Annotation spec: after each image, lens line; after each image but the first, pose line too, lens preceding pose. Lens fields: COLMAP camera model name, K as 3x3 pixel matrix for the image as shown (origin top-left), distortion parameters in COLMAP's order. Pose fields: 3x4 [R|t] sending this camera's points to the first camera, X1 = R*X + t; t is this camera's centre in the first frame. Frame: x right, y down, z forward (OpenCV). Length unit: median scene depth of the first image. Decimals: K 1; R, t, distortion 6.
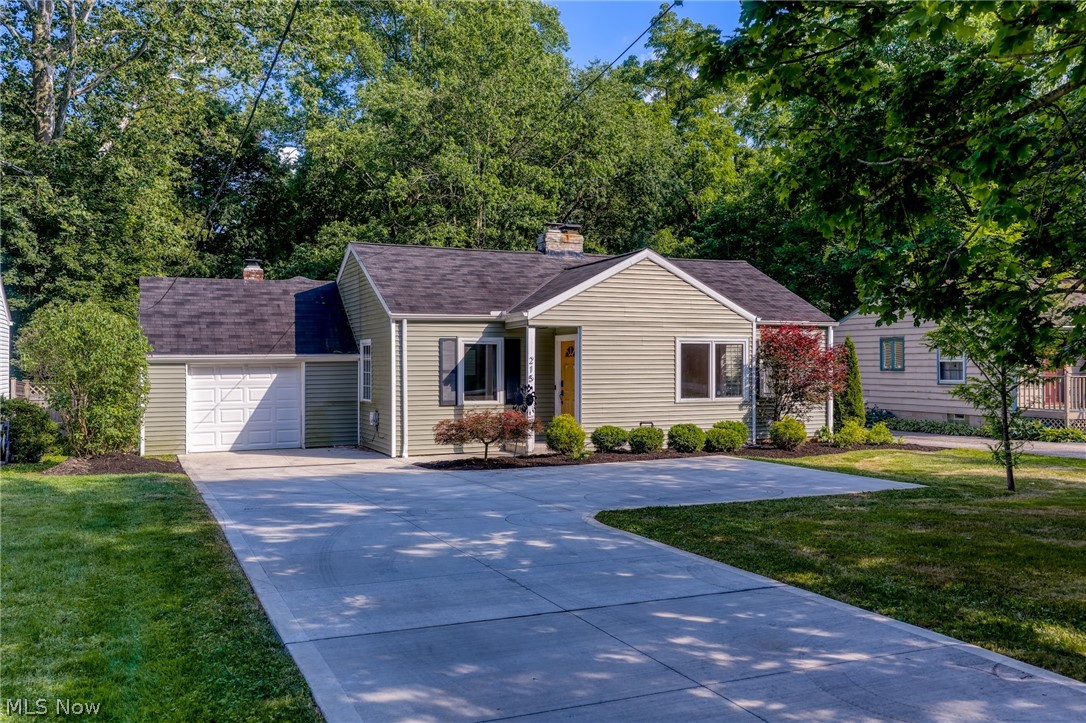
lens RADIAL K [[866.4, 0, 543.0], [0, 866.4, 361.5], [0, 0, 1]] dist [0.033900, -0.006502]
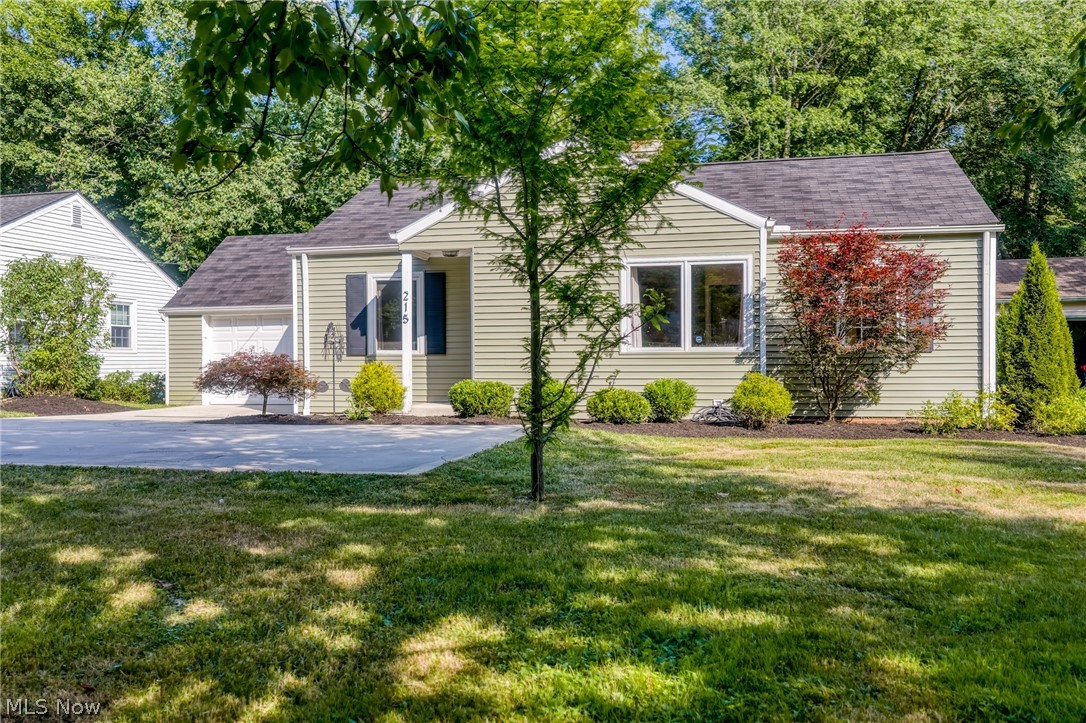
lens RADIAL K [[866.4, 0, 543.0], [0, 866.4, 361.5], [0, 0, 1]] dist [0.033900, -0.006502]
pose [[0.824983, 0.002537, -0.565152, 0.499194], [0.006132, 0.999891, 0.013439, 0.045608], [0.565124, -0.014552, 0.824878, 0.400153]]
